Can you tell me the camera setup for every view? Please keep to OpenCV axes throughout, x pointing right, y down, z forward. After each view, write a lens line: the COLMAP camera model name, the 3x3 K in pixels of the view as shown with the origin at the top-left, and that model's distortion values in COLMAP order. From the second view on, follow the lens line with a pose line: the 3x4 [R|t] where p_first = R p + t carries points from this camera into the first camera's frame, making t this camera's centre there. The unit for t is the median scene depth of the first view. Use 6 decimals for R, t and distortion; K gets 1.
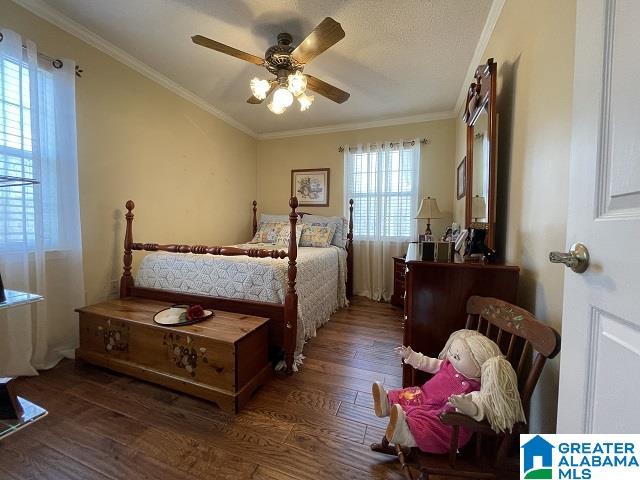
lens RADIAL K [[258.6, 0, 316.9], [0, 258.6, 237.8], [0, 0, 1]] dist [-0.001649, -0.000675]
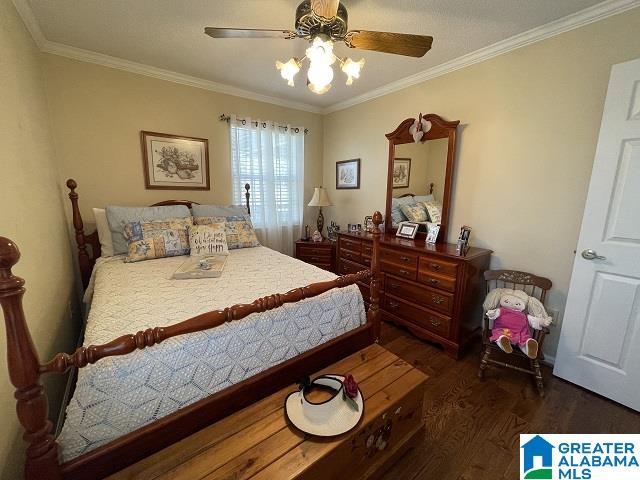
lens RADIAL K [[258.6, 0, 317.7], [0, 258.6, 237.5], [0, 0, 1]] dist [-0.001649, -0.000675]
pose [[0.543562, -0.171902, 0.821578, -0.479851], [0.036232, 0.982697, 0.181642, -0.119631], [-0.838587, -0.068966, 0.540385, 0.319168]]
